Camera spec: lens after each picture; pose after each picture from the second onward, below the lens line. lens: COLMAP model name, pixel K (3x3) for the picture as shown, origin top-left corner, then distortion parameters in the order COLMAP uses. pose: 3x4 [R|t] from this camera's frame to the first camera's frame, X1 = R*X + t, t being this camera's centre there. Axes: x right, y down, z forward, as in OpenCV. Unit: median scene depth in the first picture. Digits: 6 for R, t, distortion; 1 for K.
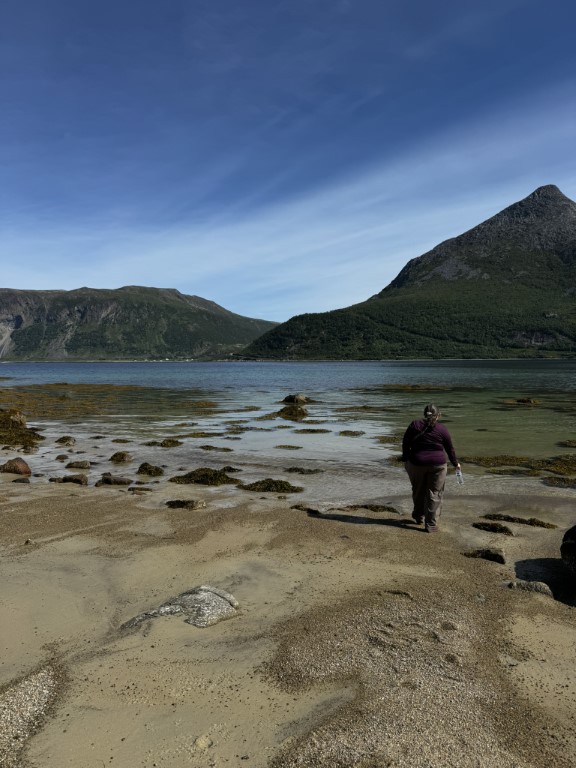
lens RADIAL K [[540.3, 0, 286.4], [0, 540.3, 396.5], [0, 0, 1]] dist [0.102942, -0.137977]
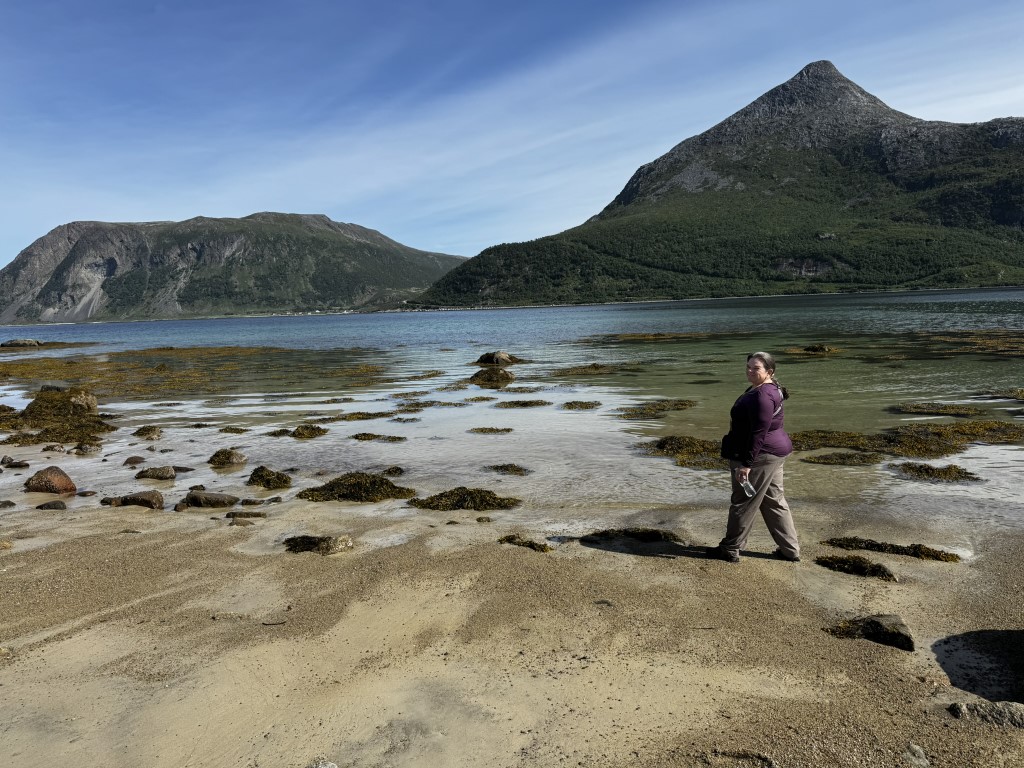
lens RADIAL K [[720.3, 0, 505.9], [0, 720.3, 384.2], [0, 0, 1]] dist [0.102942, -0.137977]
pose [[0.998777, -0.036610, 0.033231, -0.005428], [0.035267, 0.998571, 0.040145, 0.006051], [-0.034653, -0.038924, 0.998641, 0.249734]]
